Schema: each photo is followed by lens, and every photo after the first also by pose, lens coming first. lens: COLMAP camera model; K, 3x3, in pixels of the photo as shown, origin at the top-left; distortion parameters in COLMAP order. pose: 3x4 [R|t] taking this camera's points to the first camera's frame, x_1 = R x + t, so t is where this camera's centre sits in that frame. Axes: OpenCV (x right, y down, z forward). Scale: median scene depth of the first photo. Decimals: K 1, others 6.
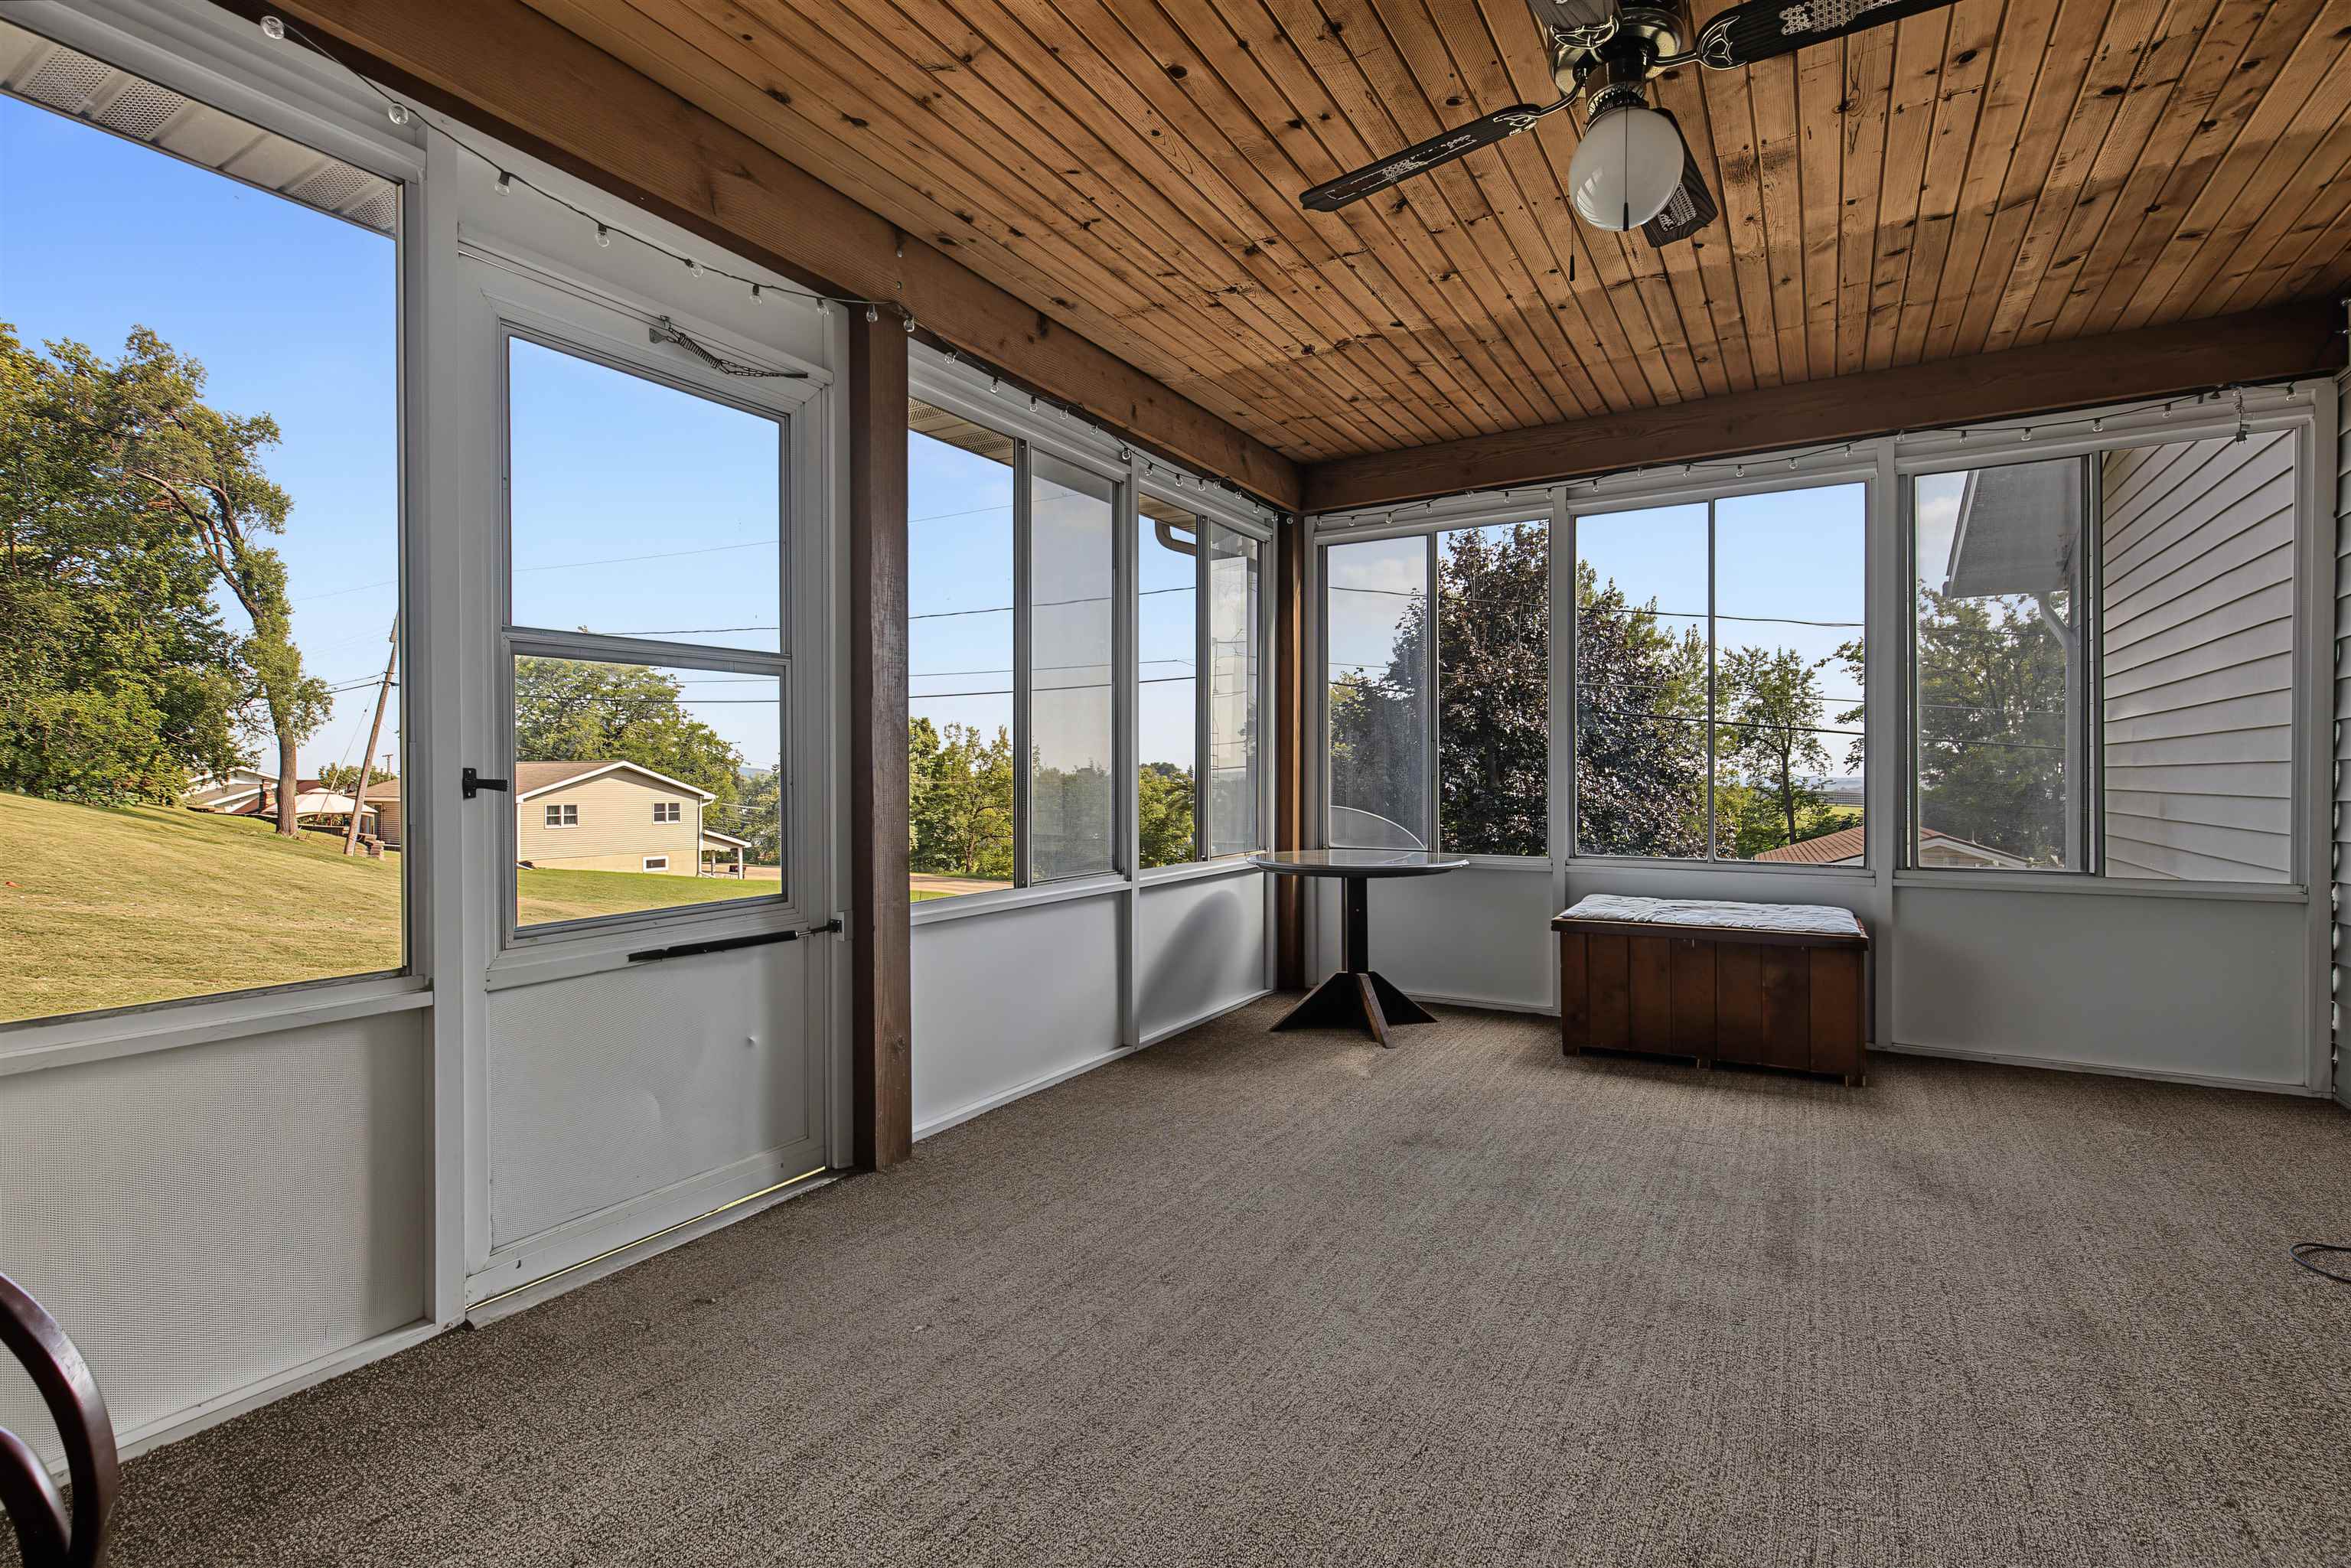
lens RADIAL K [[1091.8, 0, 1165.3], [0, 1091.8, 780.1], [0, 0, 1]] dist [-0.000289, -0.000110]
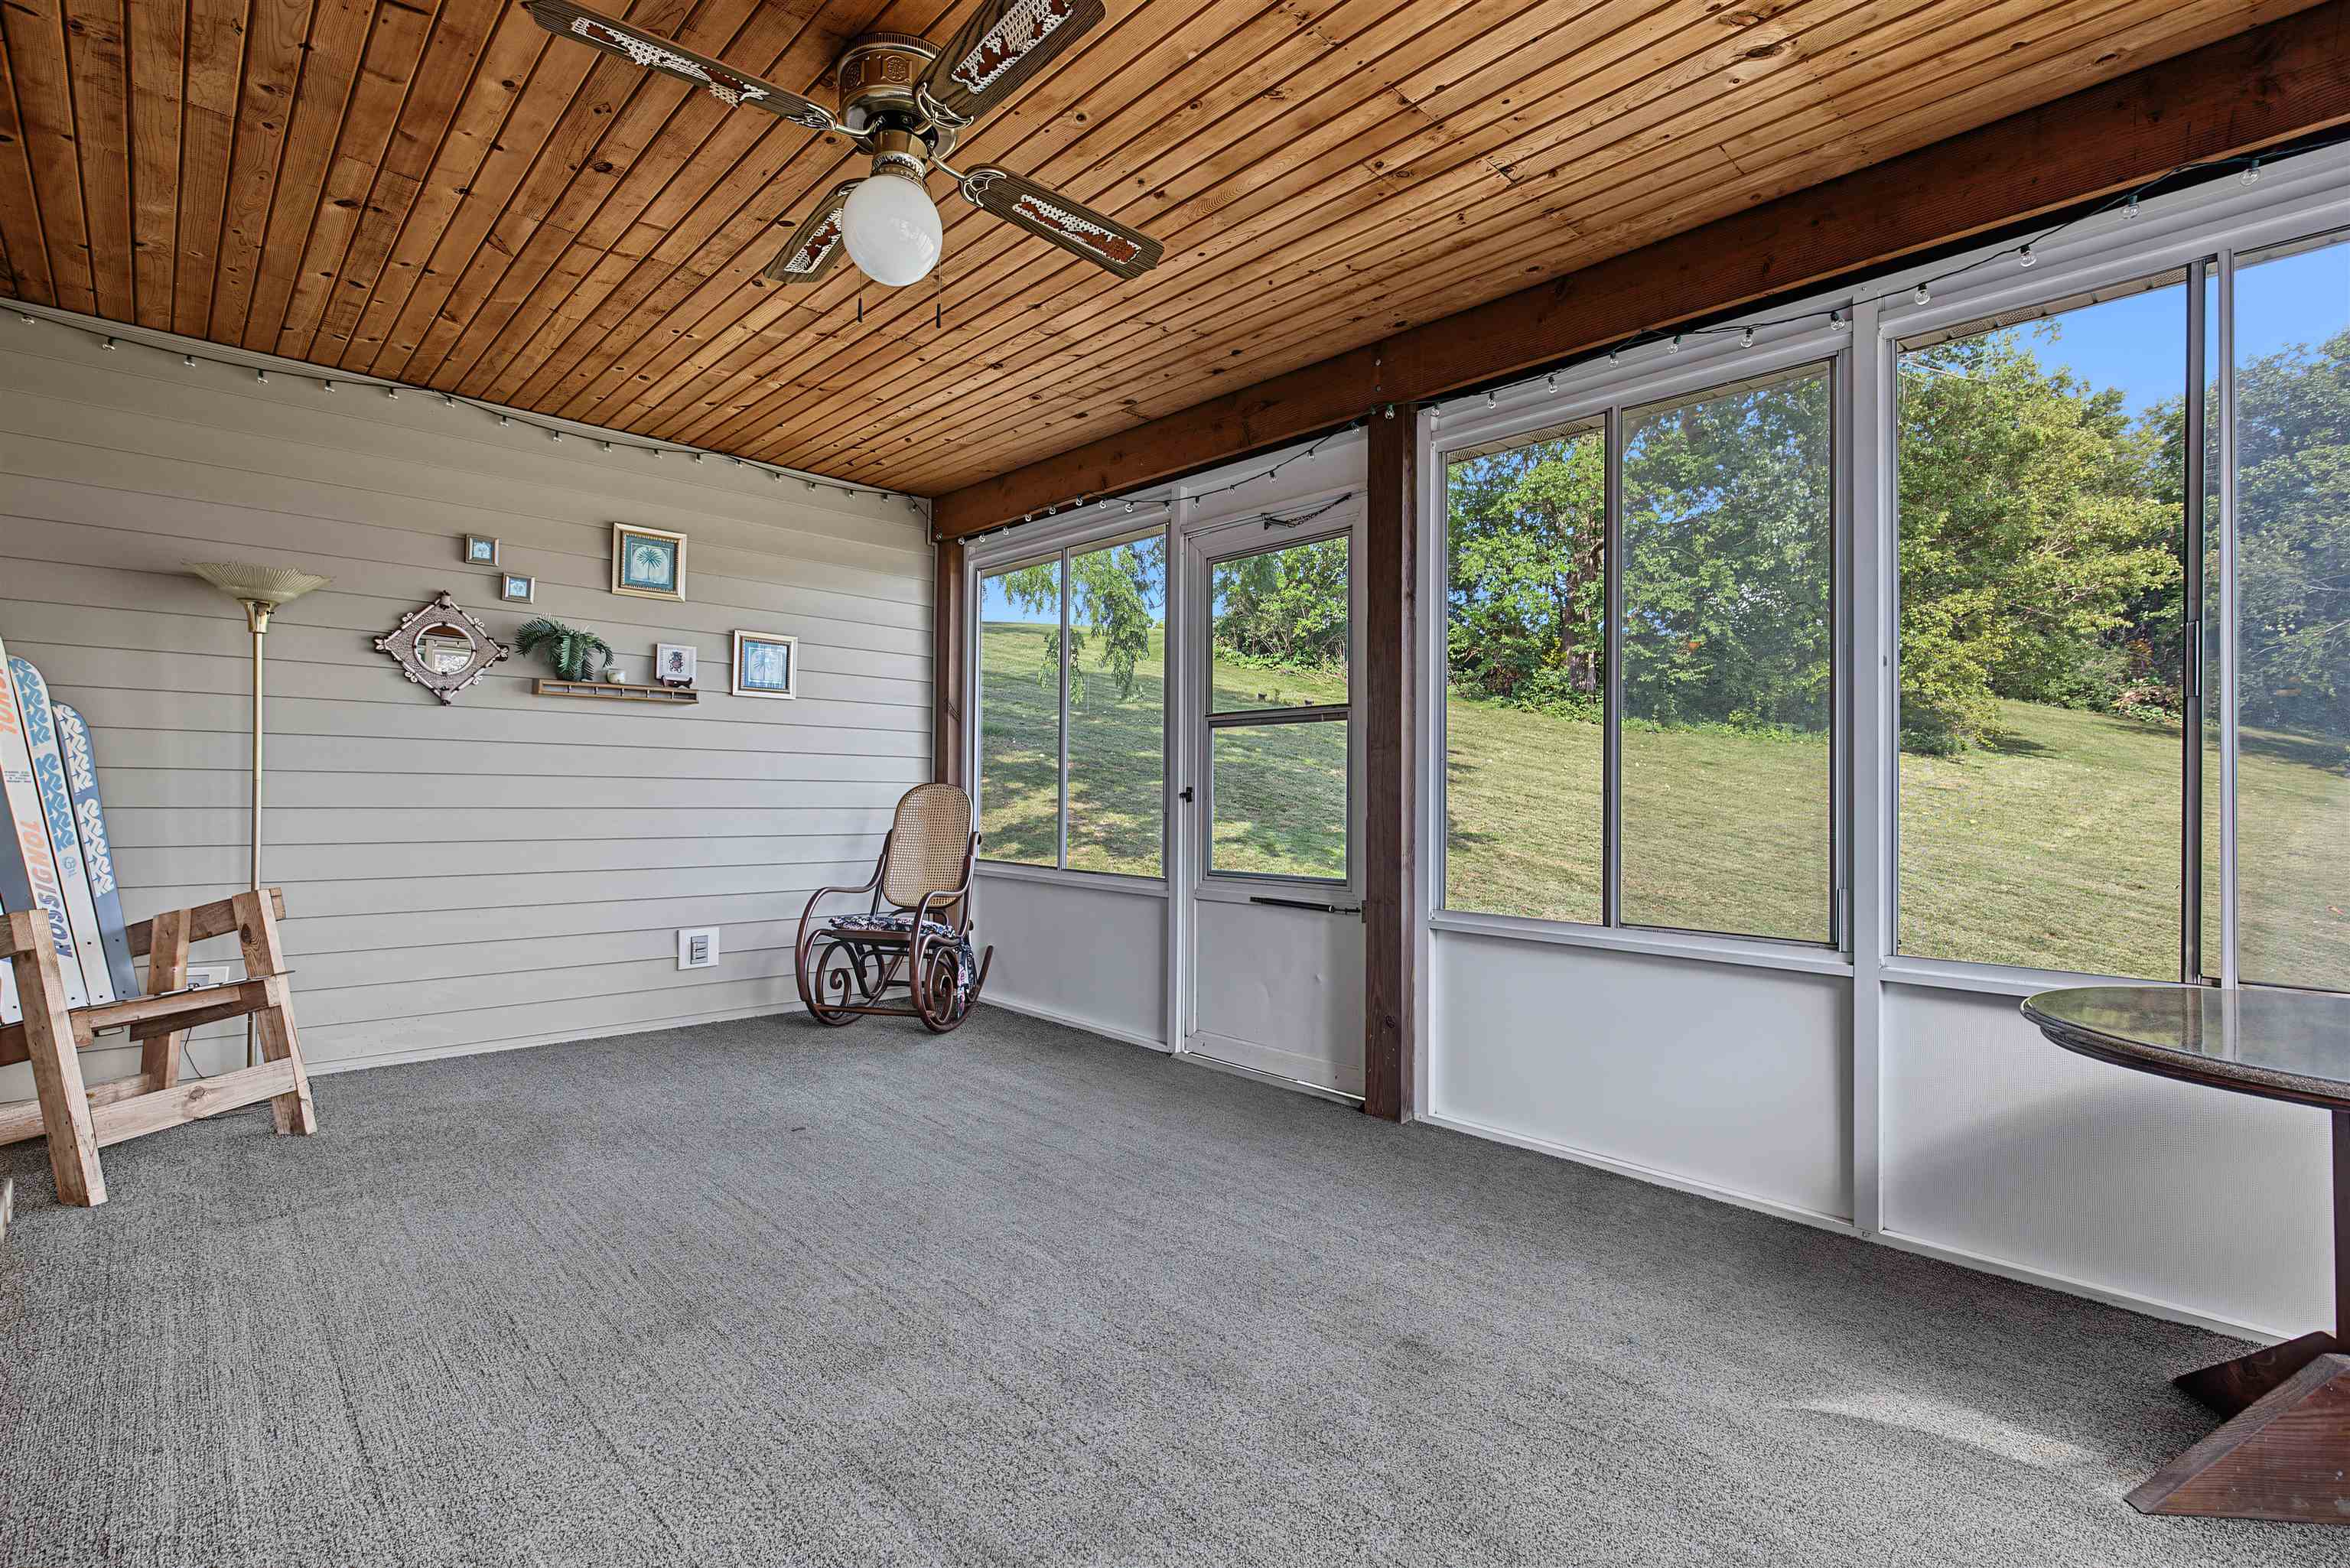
lens RADIAL K [[1091.3, 0, 1164.8], [0, 1091.3, 780.1], [0, 0, 1]] dist [-0.000289, -0.000110]
pose [[-0.274525, -0.012857, -0.961494, 1.014227], [-0.014662, 0.999850, -0.009183, -0.004573], [0.961468, 0.011576, -0.274673, 1.149302]]
